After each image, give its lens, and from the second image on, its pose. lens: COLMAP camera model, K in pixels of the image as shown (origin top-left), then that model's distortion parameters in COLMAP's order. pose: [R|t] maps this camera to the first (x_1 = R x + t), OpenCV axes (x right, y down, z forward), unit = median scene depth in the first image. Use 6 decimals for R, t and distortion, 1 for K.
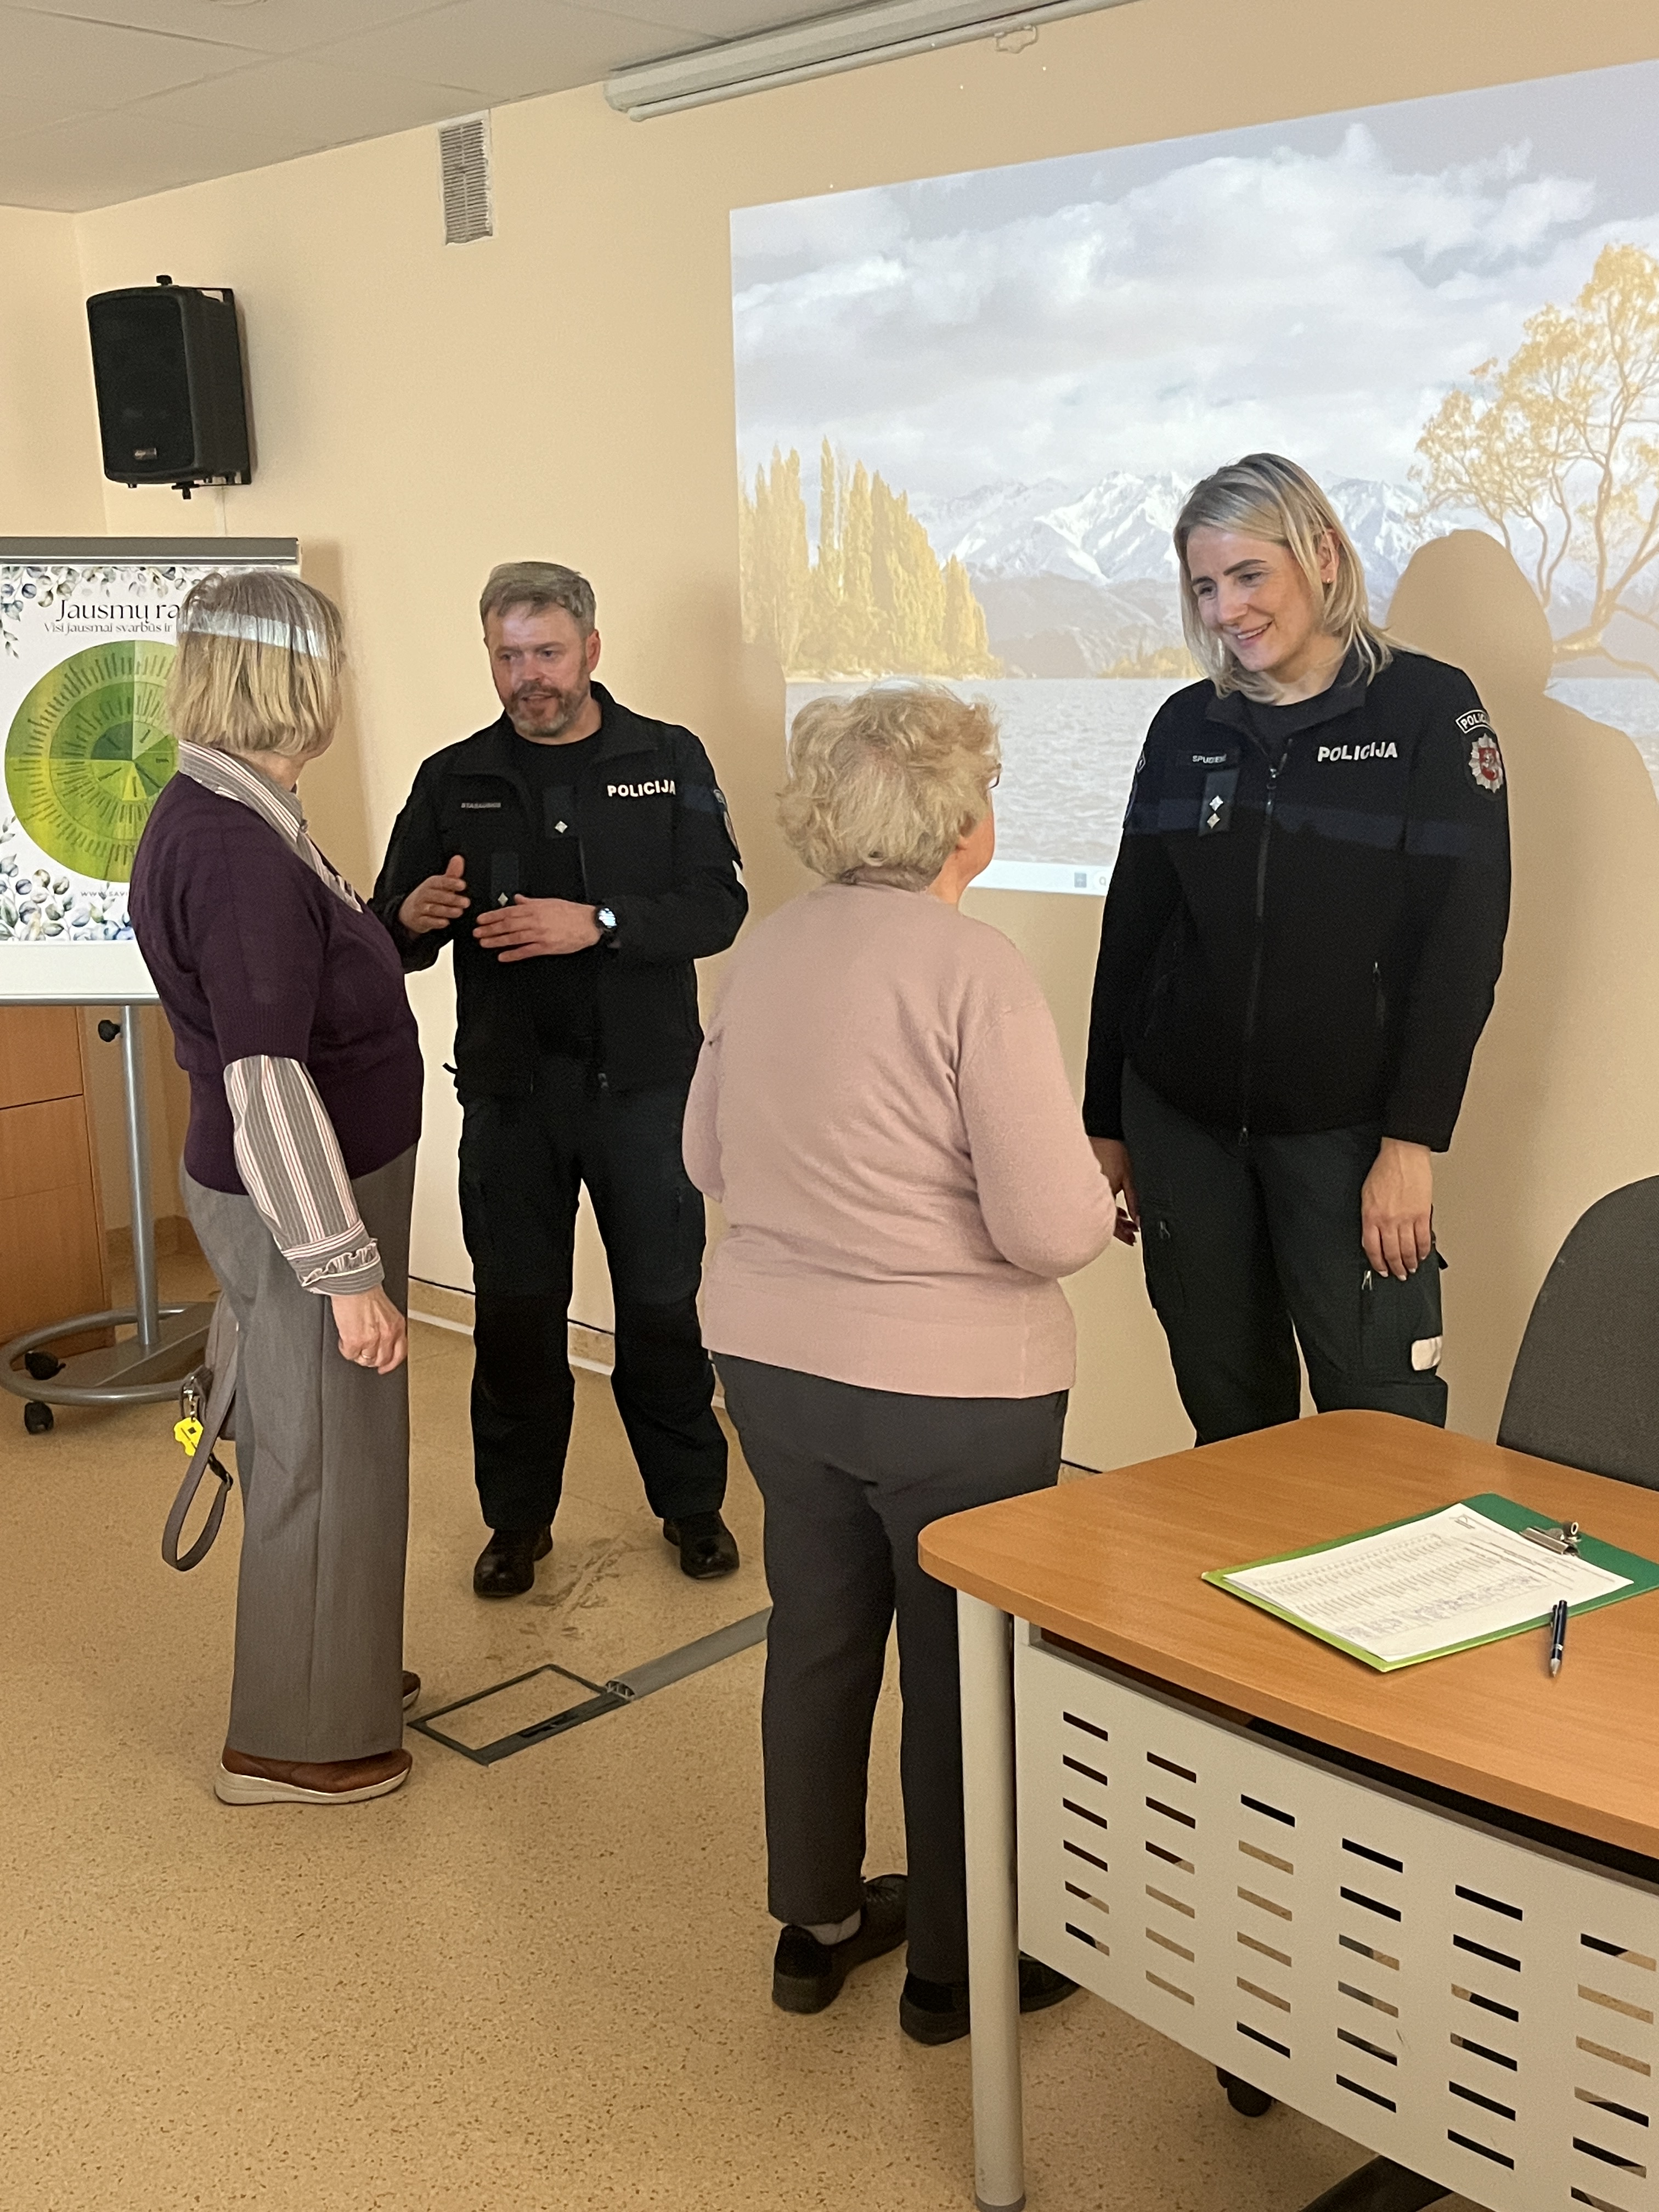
lens RADIAL K [[2360.4, 0, 836.4], [0, 2360.4, 1142.5], [0, 0, 1]] dist [0.043758, -0.087303]
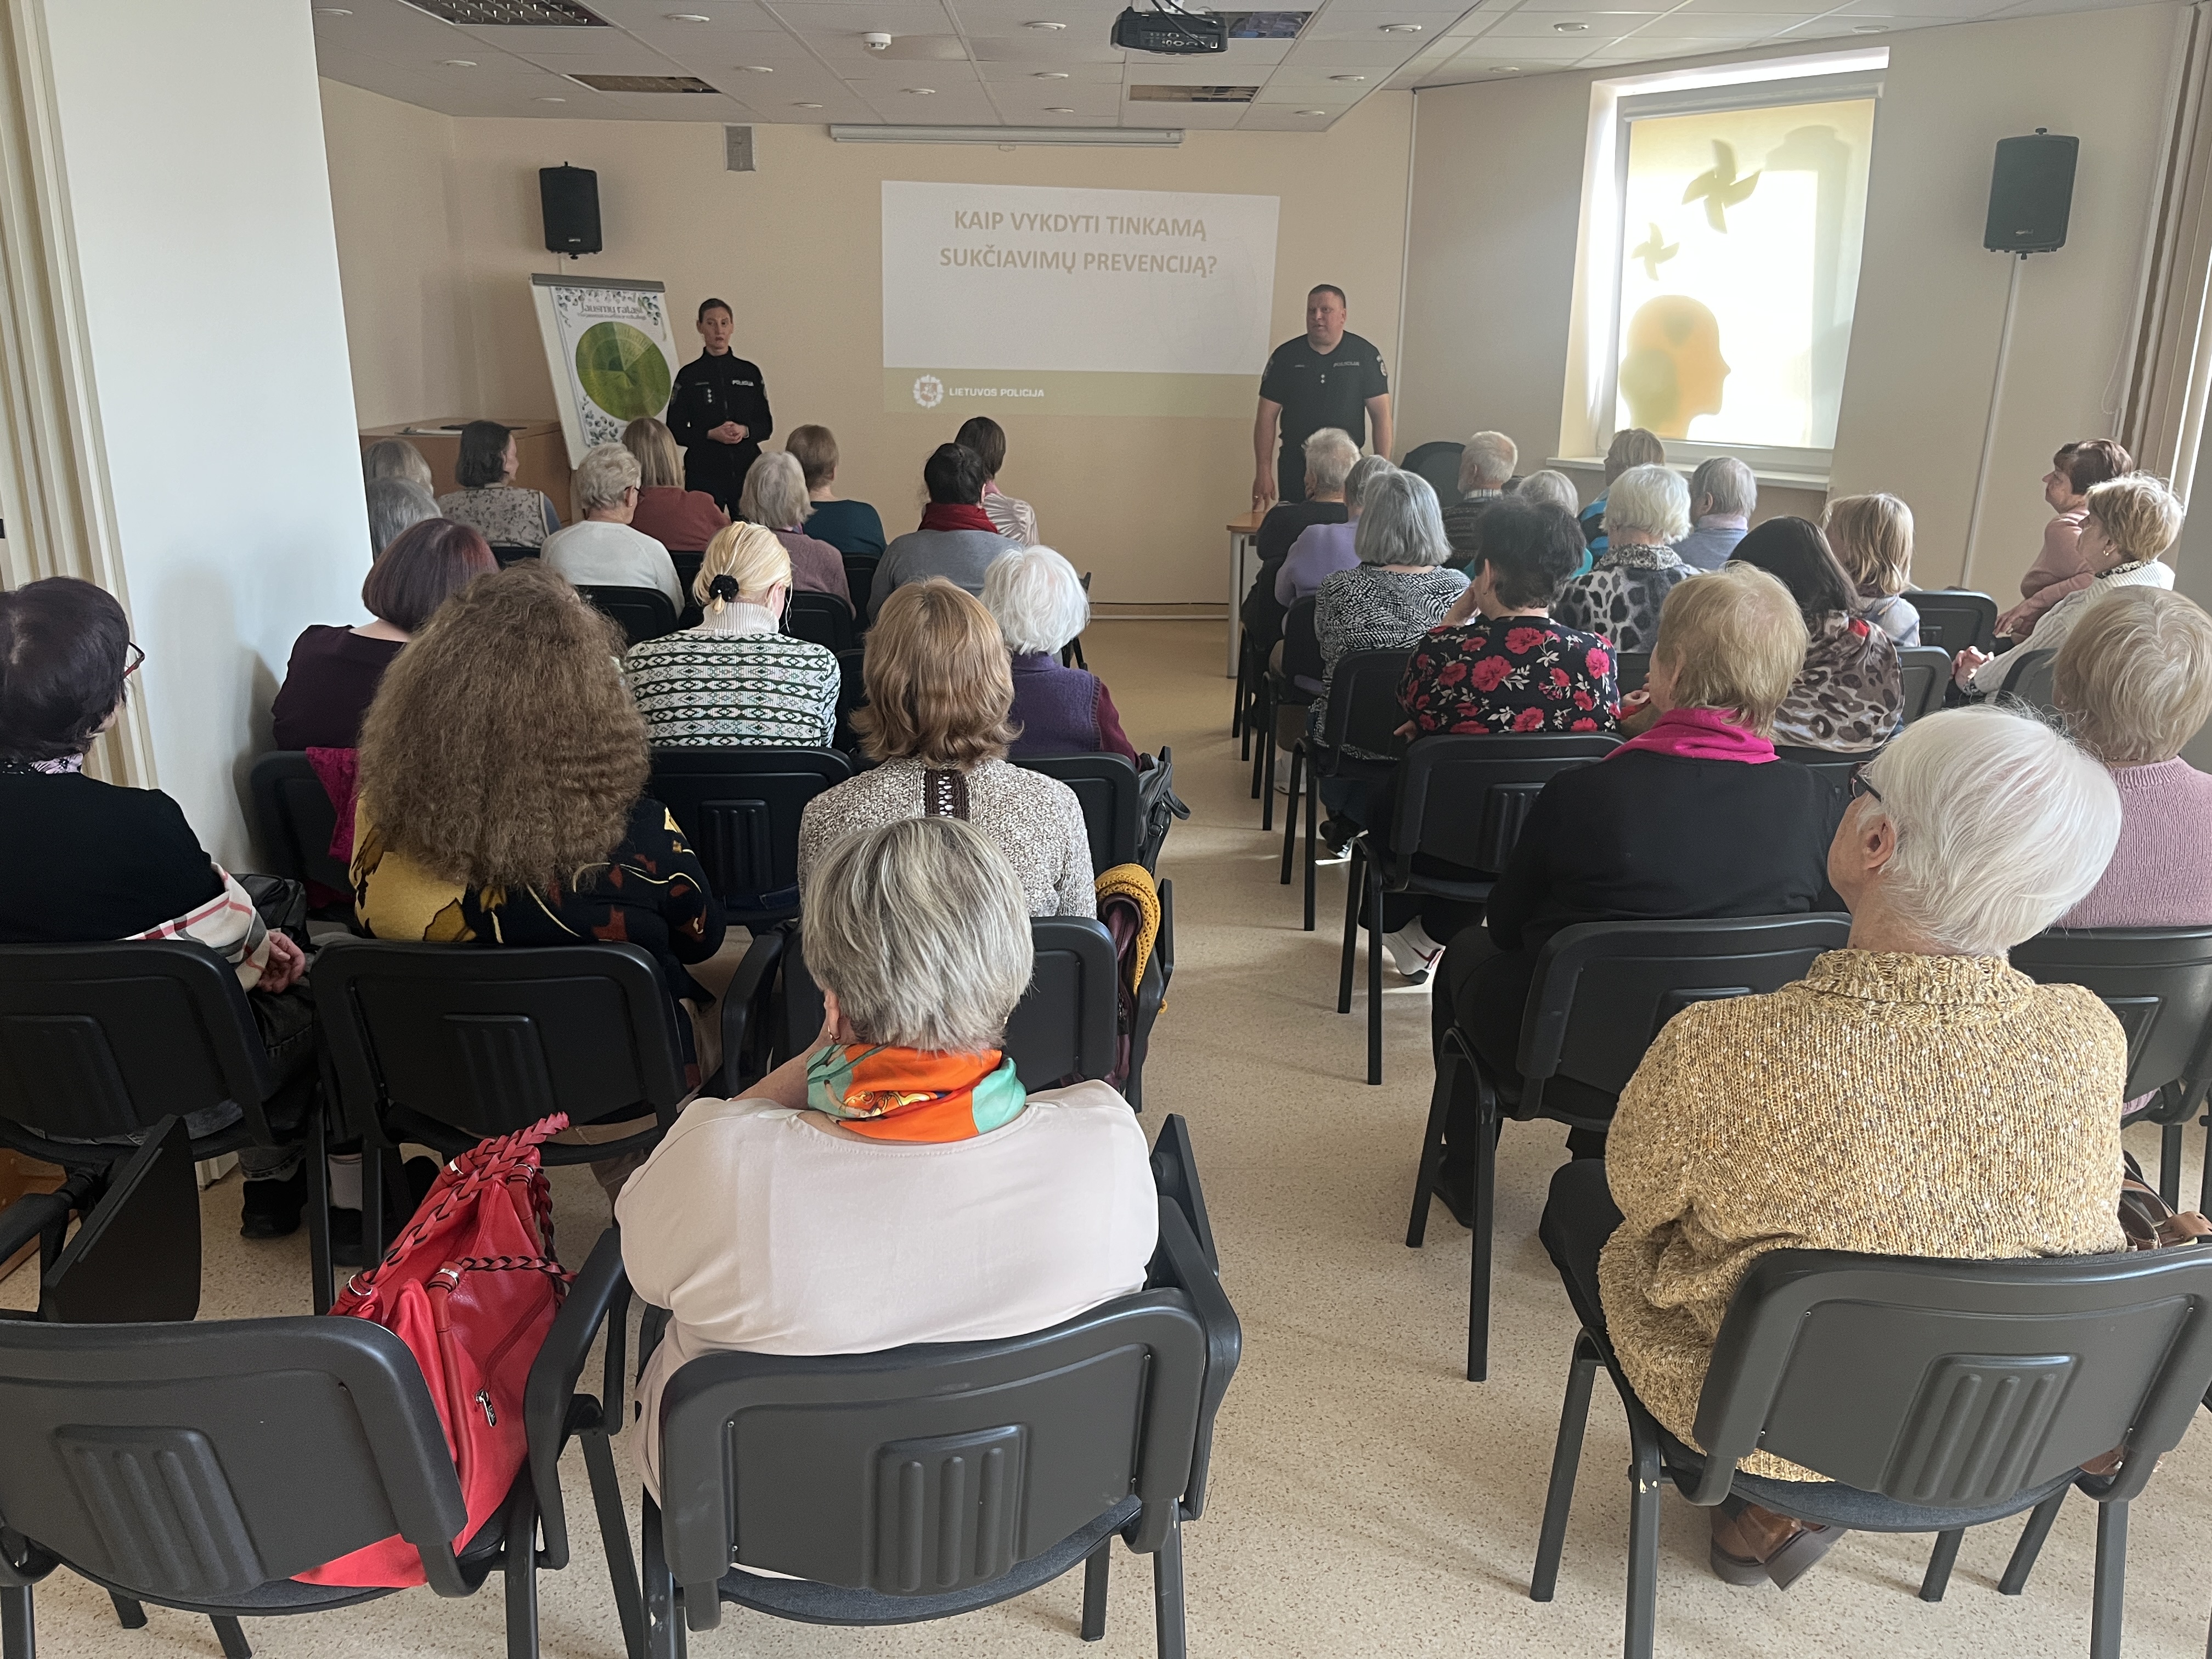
lens RADIAL K [[1726.3, 0, 1106.0], [0, 1726.3, 829.5], [0, 0, 1]] dist [0.043885, -0.047524]
pose [[0.720568, -0.160690, 0.674508, -1.553688], [0.118481, 0.987003, 0.108566, 0.215537], [-0.683187, 0.001687, 0.730241, -0.822858]]
